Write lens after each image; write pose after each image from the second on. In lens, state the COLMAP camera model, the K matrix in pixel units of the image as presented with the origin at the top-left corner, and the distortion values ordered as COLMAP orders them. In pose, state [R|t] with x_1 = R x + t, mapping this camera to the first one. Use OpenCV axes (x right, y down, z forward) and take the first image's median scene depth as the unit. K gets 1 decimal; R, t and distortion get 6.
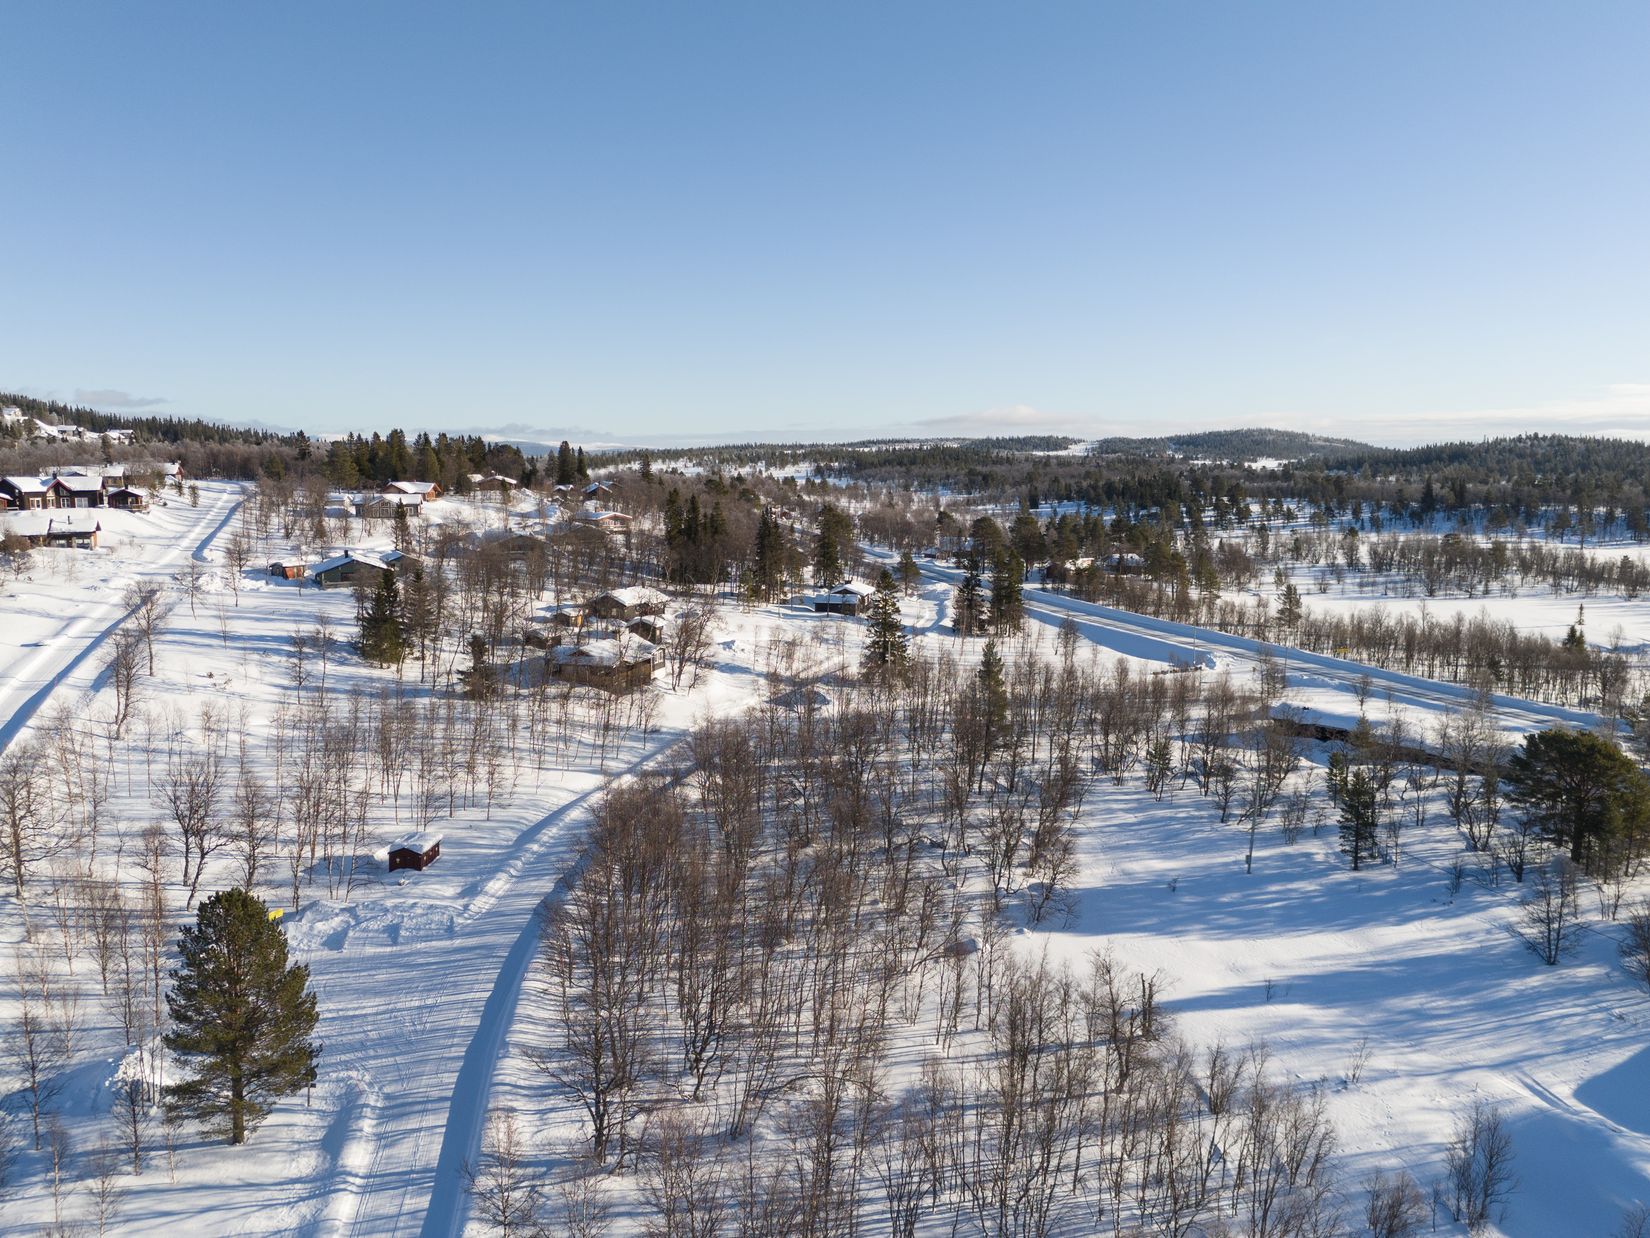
lens RADIAL K [[1199.9, 0, 827.5], [0, 1199.9, 614.7], [0, 0, 1]] dist [0.088618, -0.080100]
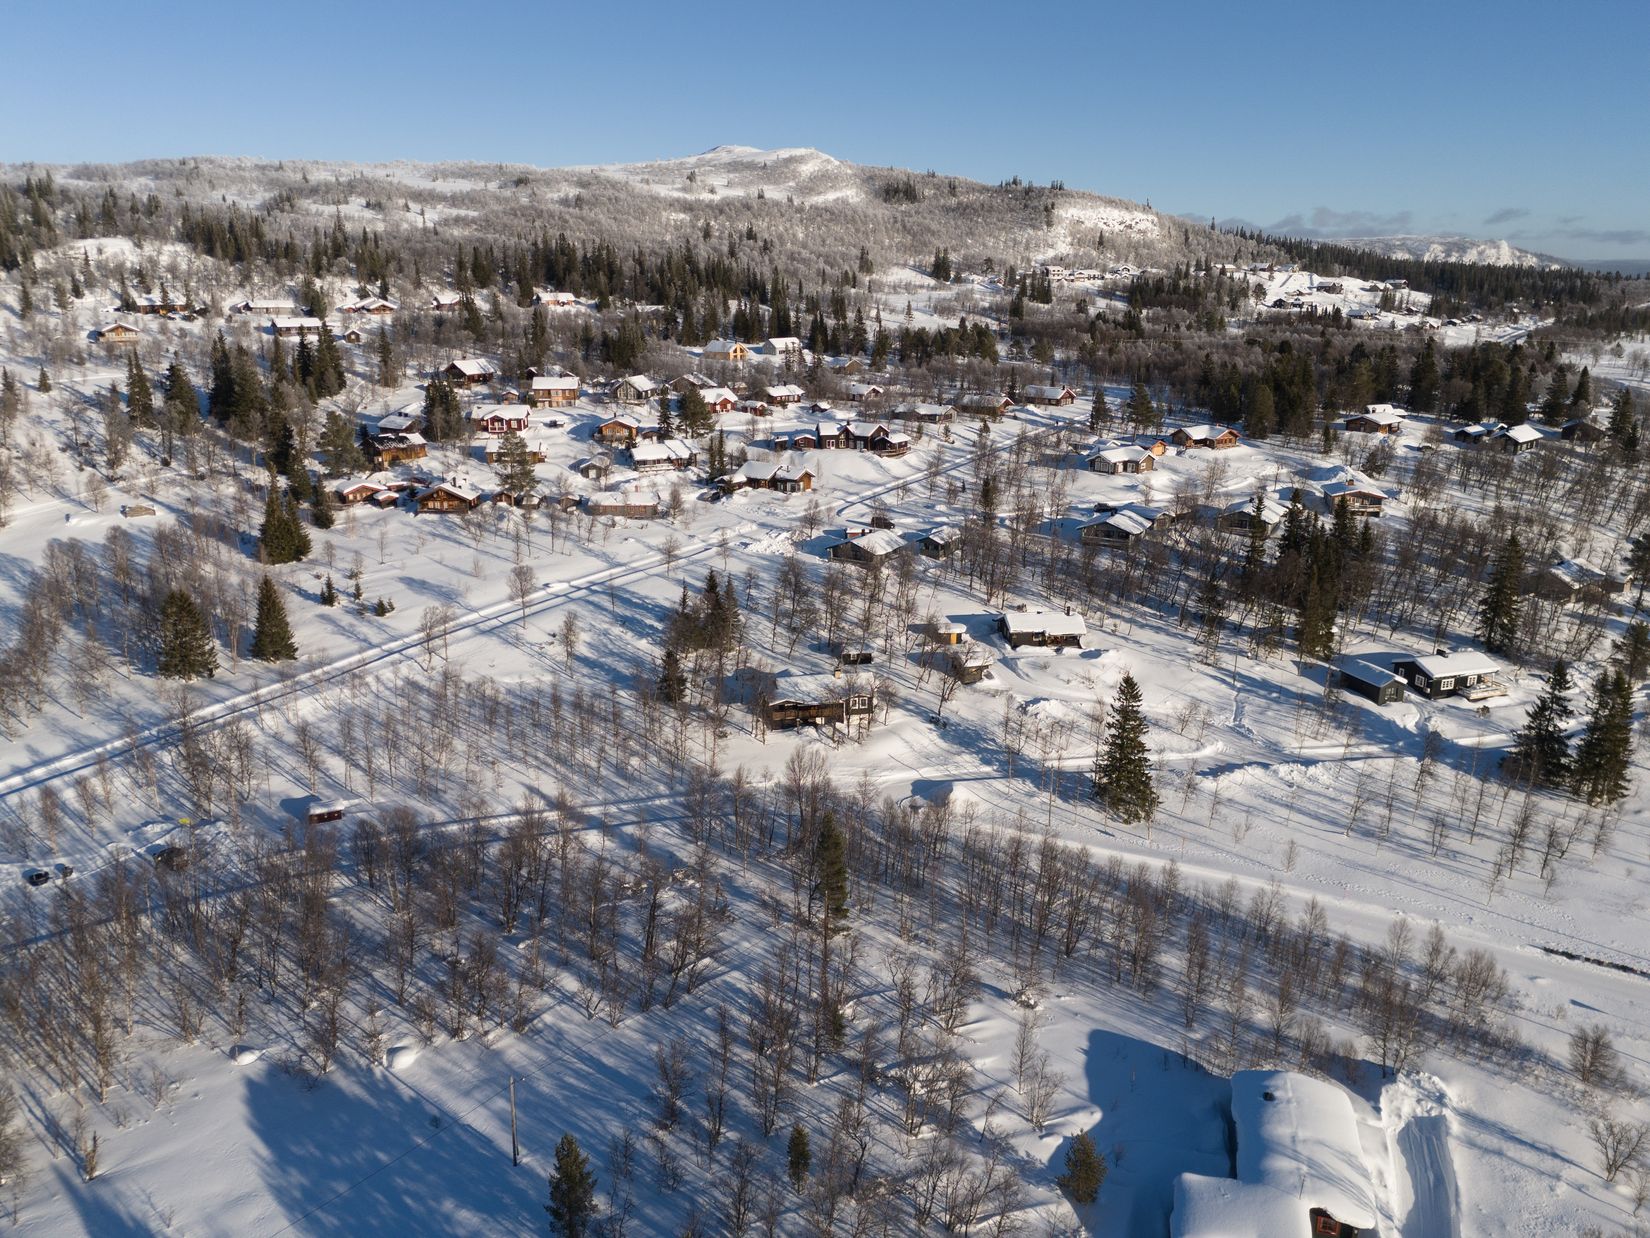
lens RADIAL K [[1199.9, 0, 827.5], [0, 1199.9, 614.7], [0, 0, 1]] dist [0.088618, -0.080100]
pose [[0.491720, 0.236881, -0.837913, 0.508501], [-0.110092, 0.971476, 0.210034, -0.184619], [0.863766, -0.011030, 0.503773, 0.324872]]
